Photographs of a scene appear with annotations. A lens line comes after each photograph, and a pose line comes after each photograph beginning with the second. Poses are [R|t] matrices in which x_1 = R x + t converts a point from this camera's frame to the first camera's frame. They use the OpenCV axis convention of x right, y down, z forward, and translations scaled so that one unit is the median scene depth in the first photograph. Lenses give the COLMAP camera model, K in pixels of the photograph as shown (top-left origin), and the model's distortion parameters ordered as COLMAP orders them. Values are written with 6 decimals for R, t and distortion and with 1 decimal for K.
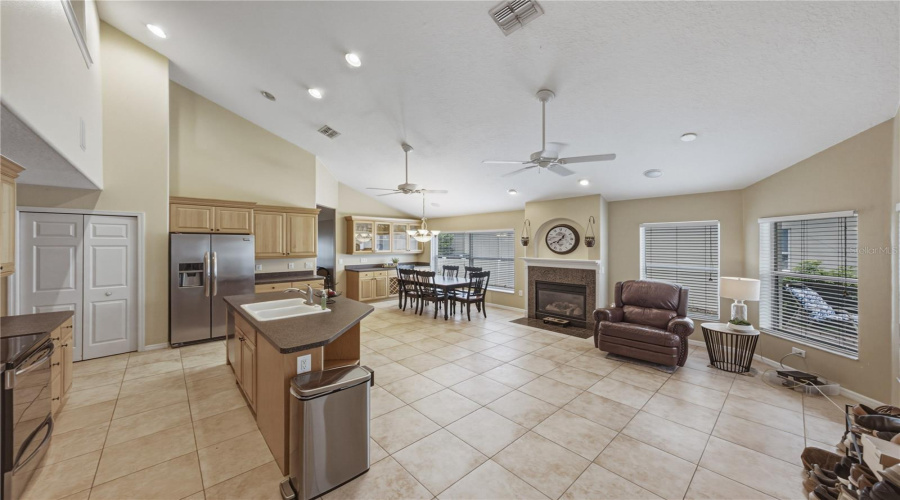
lens RADIAL K [[312.4, 0, 455.0], [0, 312.4, 241.9], [0, 0, 1]] dist [0.001589, 0.000231]
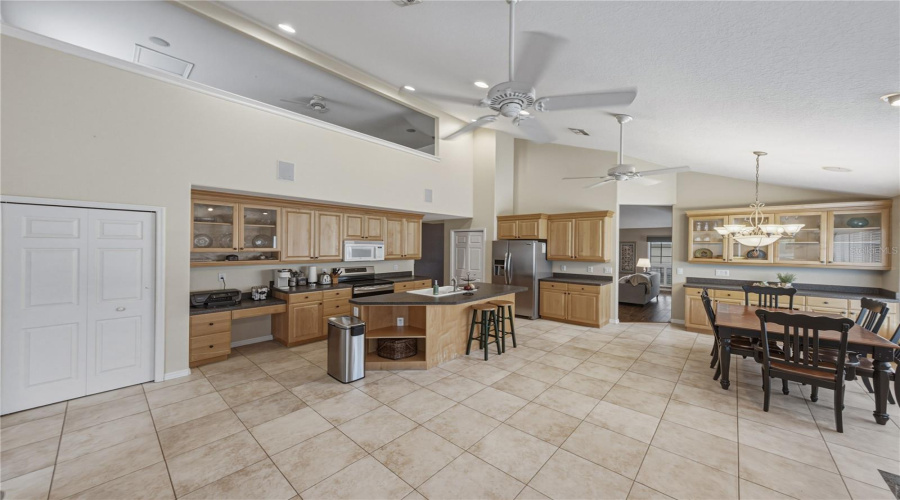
lens RADIAL K [[314.5, 0, 450.8], [0, 314.5, 245.9], [0, 0, 1]] dist [-0.000357, 0.000062]
pose [[0.087986, 0.000501, -0.996122, 0.555184], [-0.002590, 0.999997, 0.000274, 0.000977], [0.996118, 0.002556, 0.087987, 0.550439]]
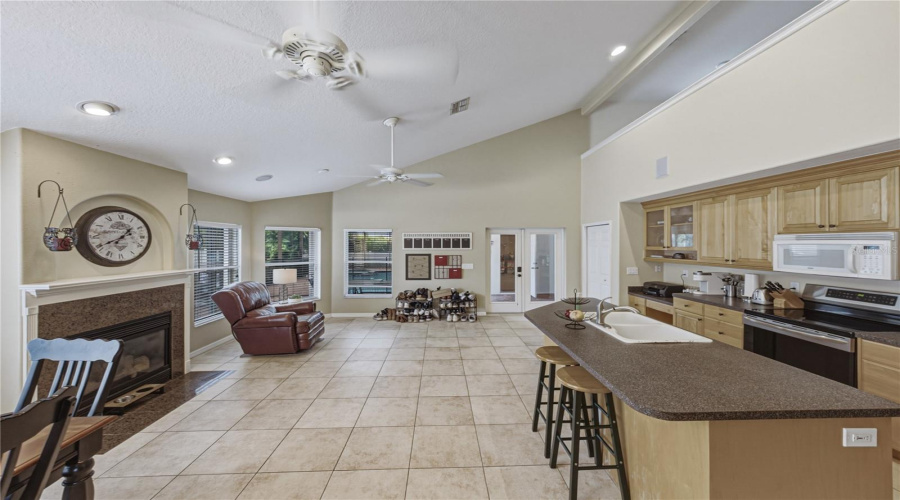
lens RADIAL K [[314.5, 0, 450.8], [0, 314.5, 245.9], [0, 0, 1]] dist [-0.000357, 0.000062]
pose [[-0.752015, -0.003980, 0.659134, -0.441317], [-0.001868, 0.999991, 0.003906, 0.004317], [-0.659143, 0.001706, -0.752016, 1.149793]]
